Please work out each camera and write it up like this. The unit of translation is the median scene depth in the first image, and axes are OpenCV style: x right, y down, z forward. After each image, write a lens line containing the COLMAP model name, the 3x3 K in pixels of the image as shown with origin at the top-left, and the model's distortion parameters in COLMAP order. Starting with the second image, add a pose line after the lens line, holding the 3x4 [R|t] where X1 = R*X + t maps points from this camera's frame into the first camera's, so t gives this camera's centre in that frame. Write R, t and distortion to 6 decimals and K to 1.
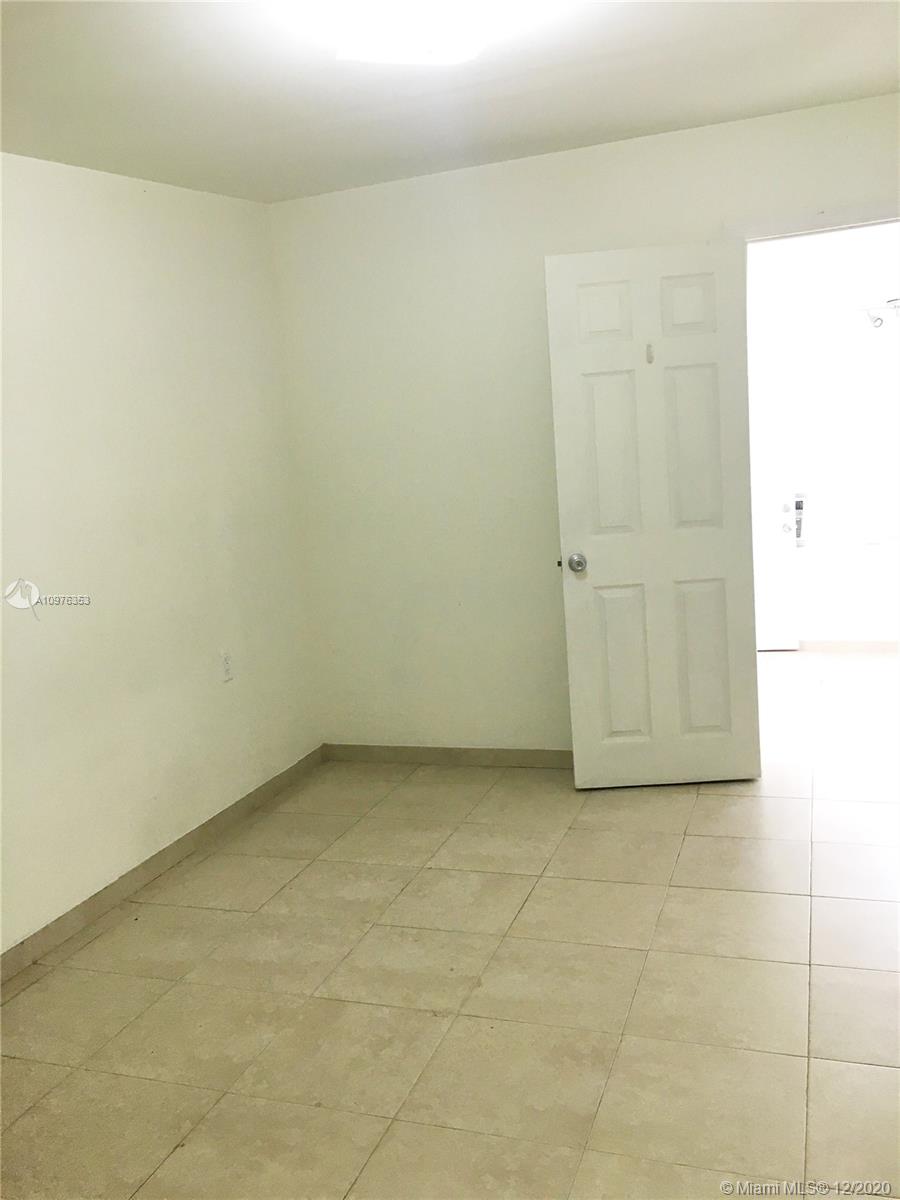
lens RADIAL K [[1024.8, 0, 450.0], [0, 1024.8, 600.0], [0, 0, 1]] dist [0.088686, -0.112397]
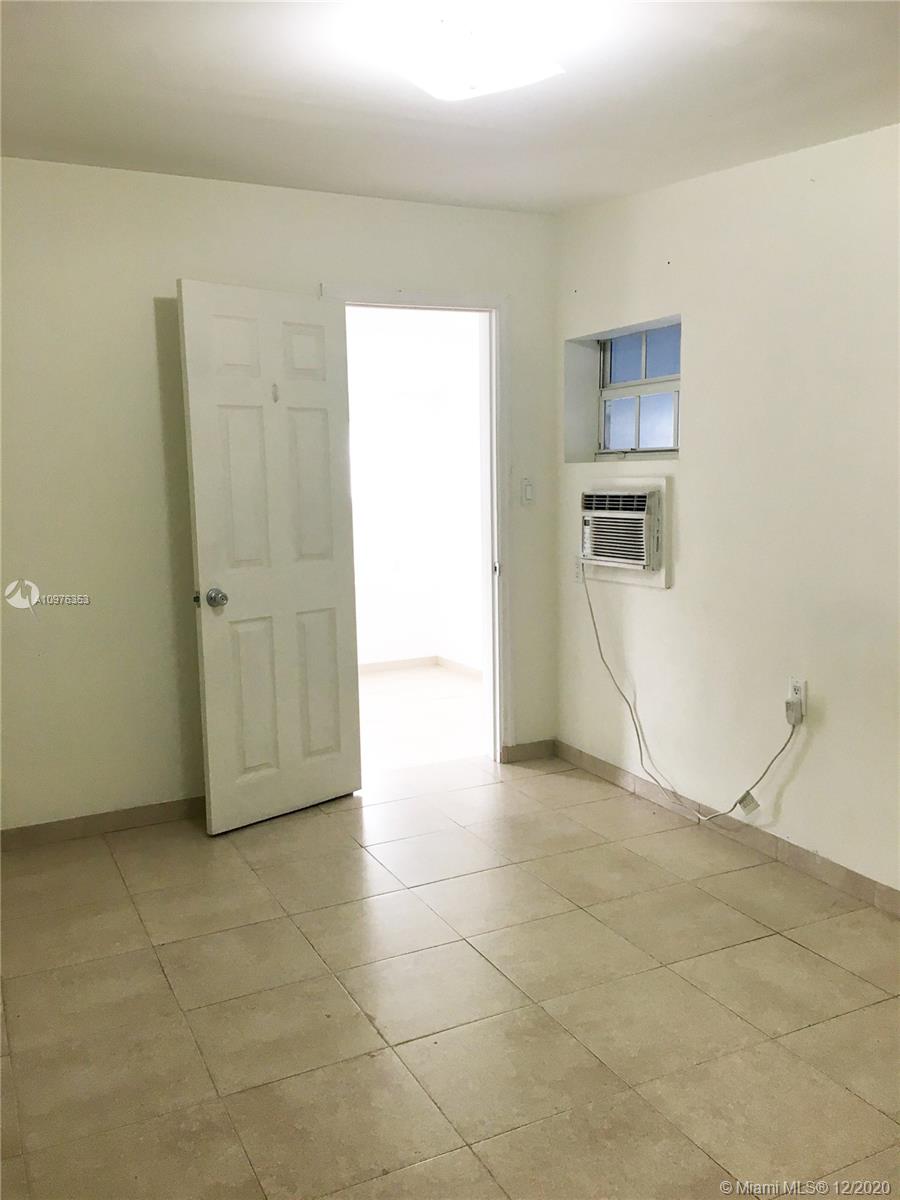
lens RADIAL K [[1024.8, 0, 450.0], [0, 1024.8, 600.0], [0, 0, 1]] dist [0.088686, -0.112397]
pose [[0.693816, -0.033255, 0.719384, -0.419561], [0.075449, 0.996792, -0.026688, 0.008550], [-0.716189, 0.072793, 0.694099, 0.167720]]
